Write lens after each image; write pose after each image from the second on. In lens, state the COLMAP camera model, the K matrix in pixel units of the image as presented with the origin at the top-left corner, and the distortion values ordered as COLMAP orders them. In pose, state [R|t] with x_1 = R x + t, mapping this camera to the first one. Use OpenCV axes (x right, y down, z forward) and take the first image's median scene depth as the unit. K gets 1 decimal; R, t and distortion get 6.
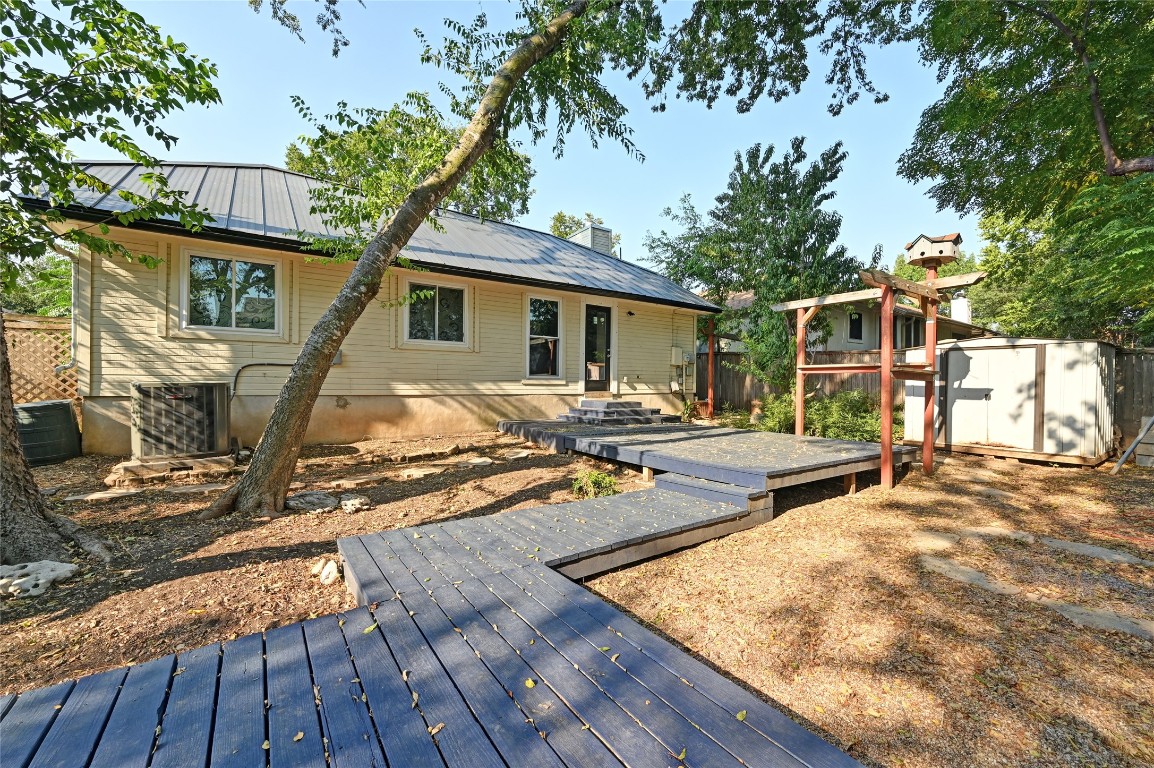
lens RADIAL K [[458.7, 0, 576.2], [0, 458.7, 386.1], [0, 0, 1]] dist [-0.000305, 0.000140]
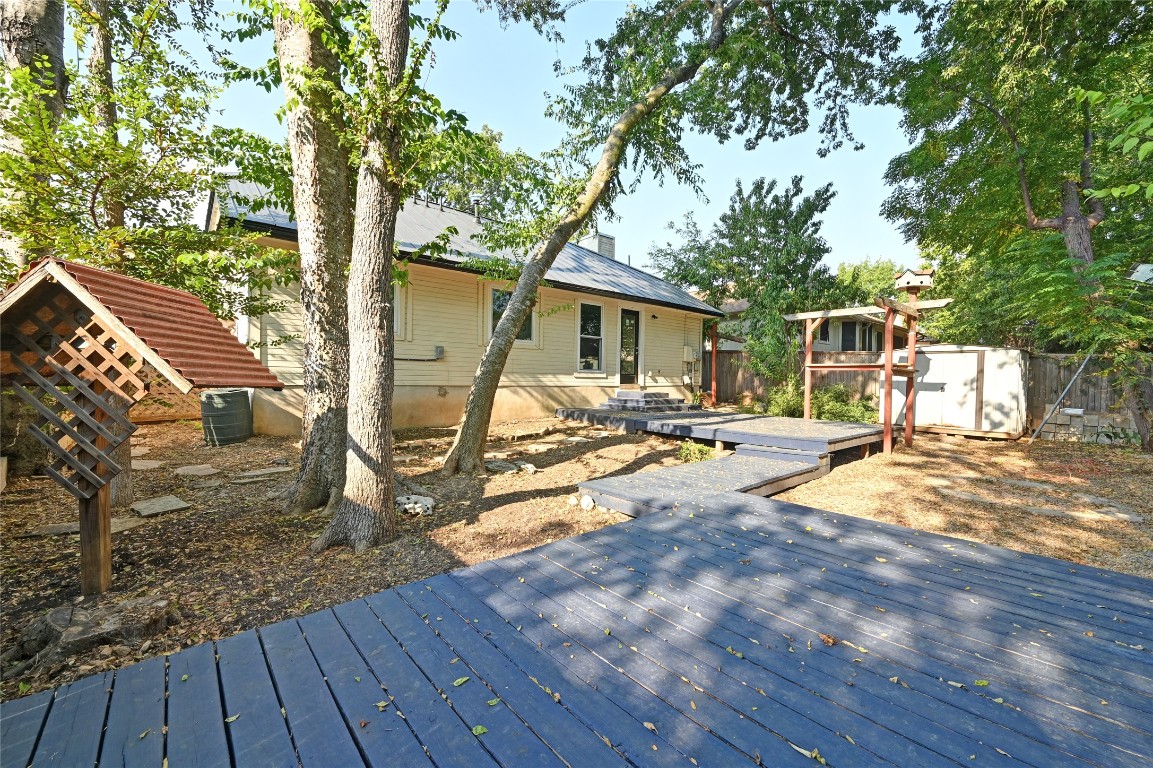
lens RADIAL K [[458.7, 0, 577.1], [0, 458.7, 384.1], [0, 0, 1]] dist [0.000607, 0.000249]
pose [[0.993454, 0.005157, 0.114118, -0.287495], [-0.006444, 0.999920, 0.010905, 0.001526], [-0.114052, -0.011569, 0.993407, -0.185499]]
